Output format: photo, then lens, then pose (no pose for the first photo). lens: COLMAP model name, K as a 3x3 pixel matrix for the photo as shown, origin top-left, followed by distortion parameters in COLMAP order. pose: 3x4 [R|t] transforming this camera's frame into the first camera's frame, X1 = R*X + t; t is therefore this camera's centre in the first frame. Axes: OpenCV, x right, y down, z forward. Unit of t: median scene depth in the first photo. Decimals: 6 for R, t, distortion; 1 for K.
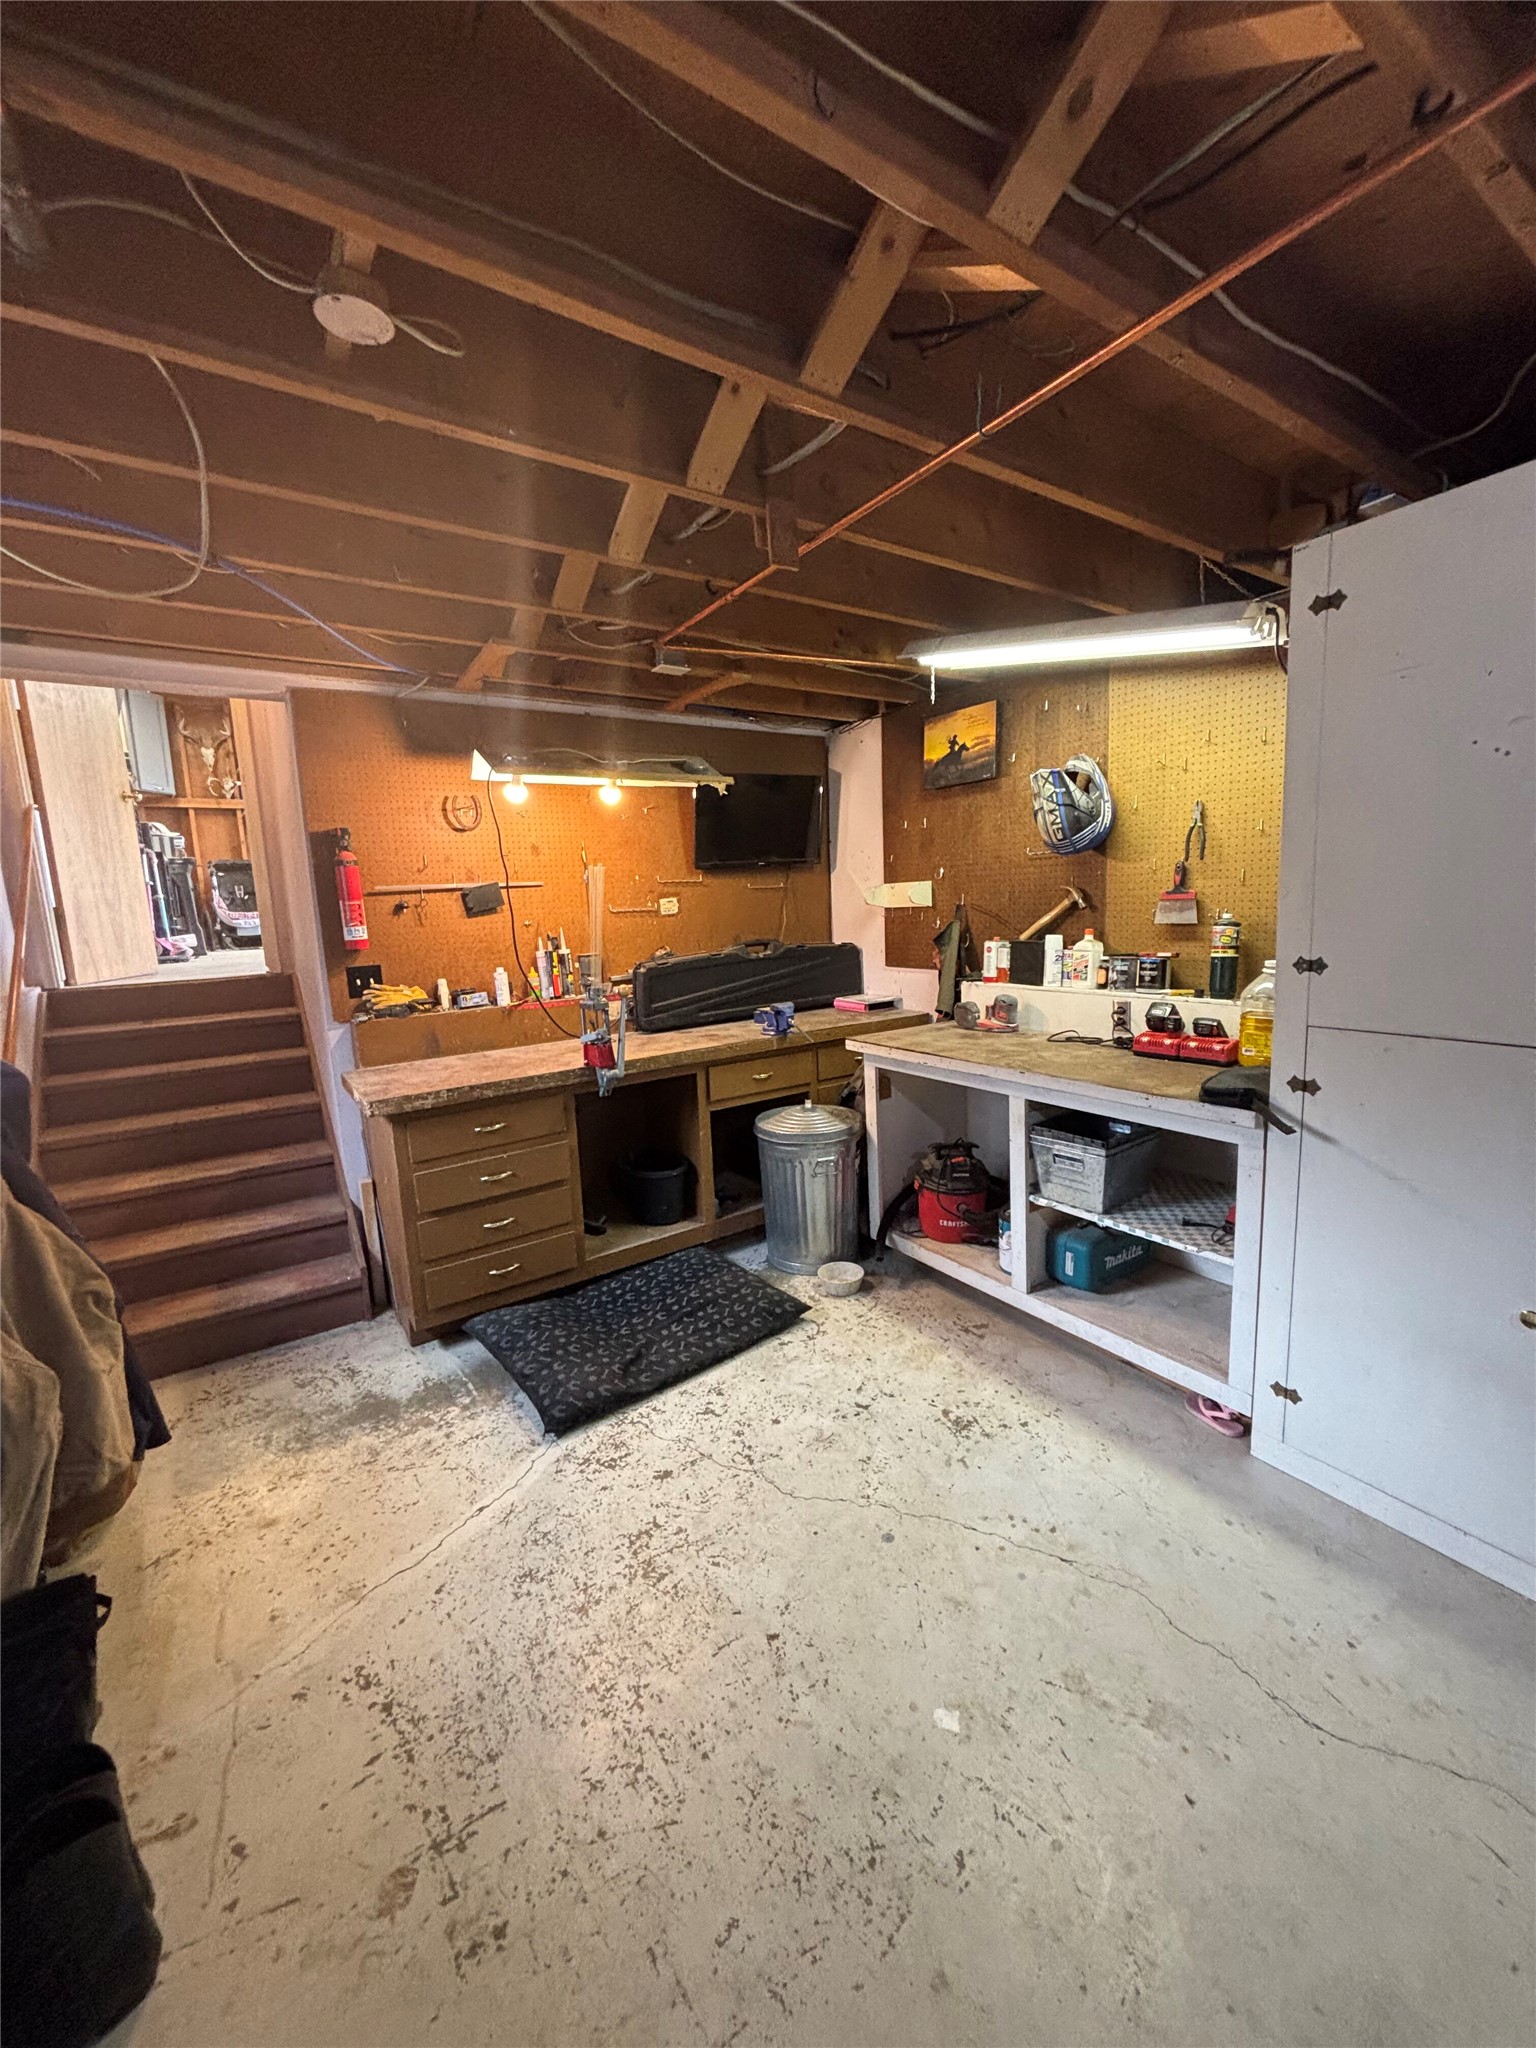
lens RADIAL K [[816.4, 0, 772.2], [0, 816.4, 1017.7], [0, 0, 1]] dist [-0.000284, -0.000811]
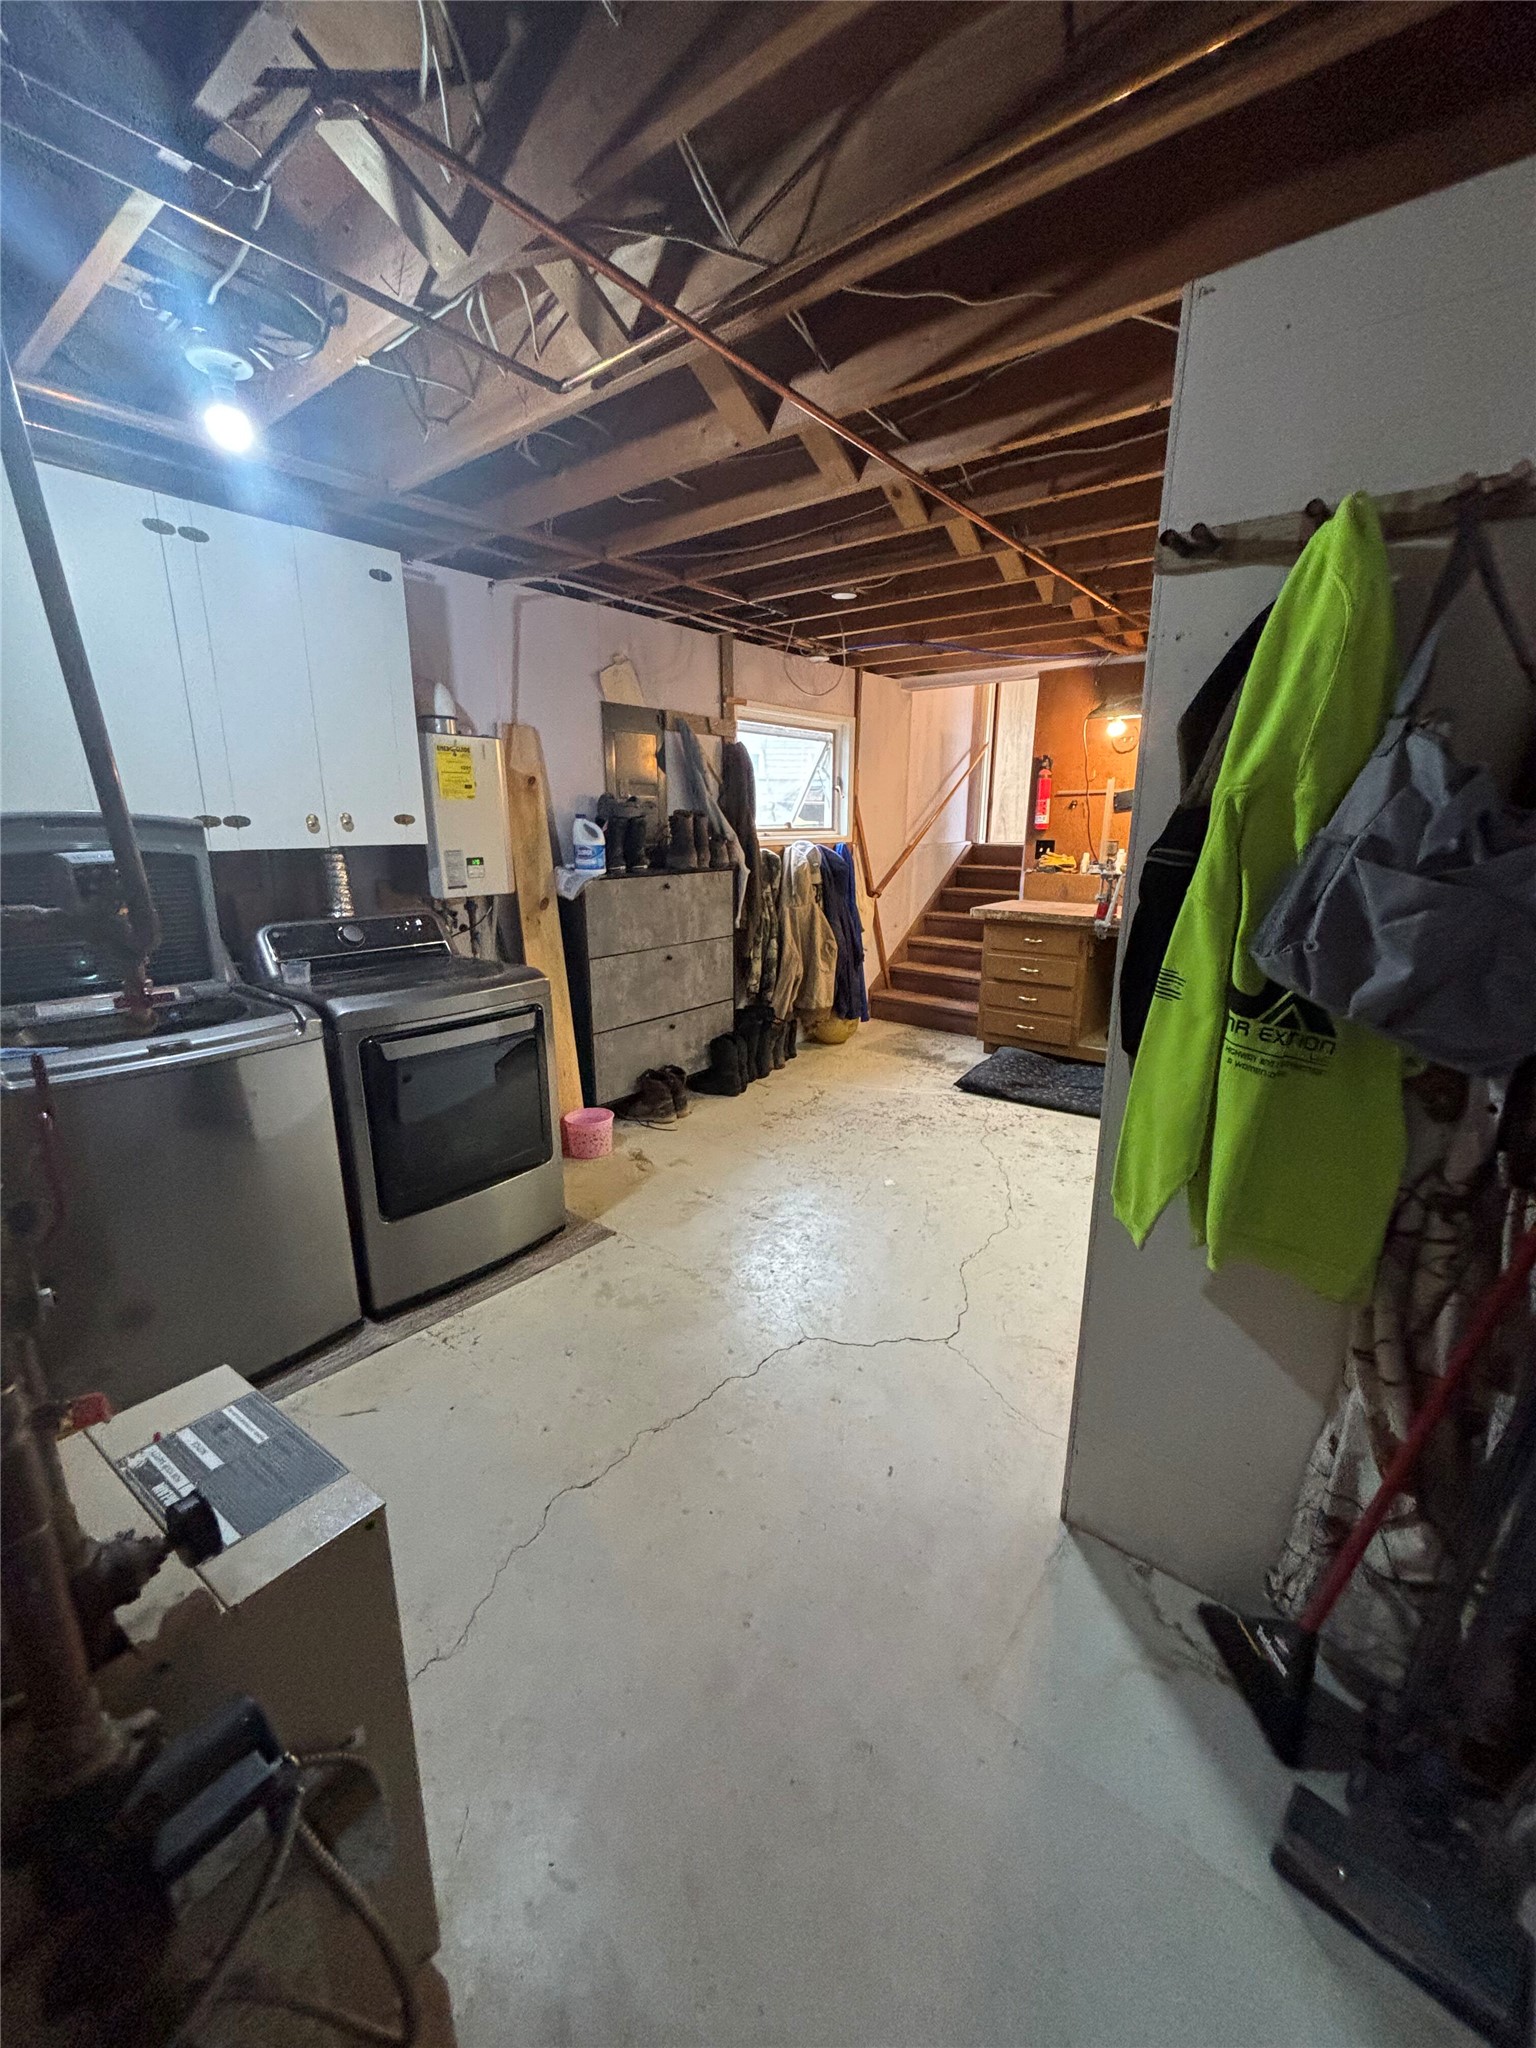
lens RADIAL K [[816.4, 0, 785.7], [0, 816.4, 1032.1], [0, 0, 1]] dist [-0.000284, -0.000811]
pose [[0.301645, 0.281871, -0.910801, 1.220083], [-0.147284, 0.957608, 0.247578, -0.029484], [0.941976, 0.059466, 0.330372, -0.022169]]
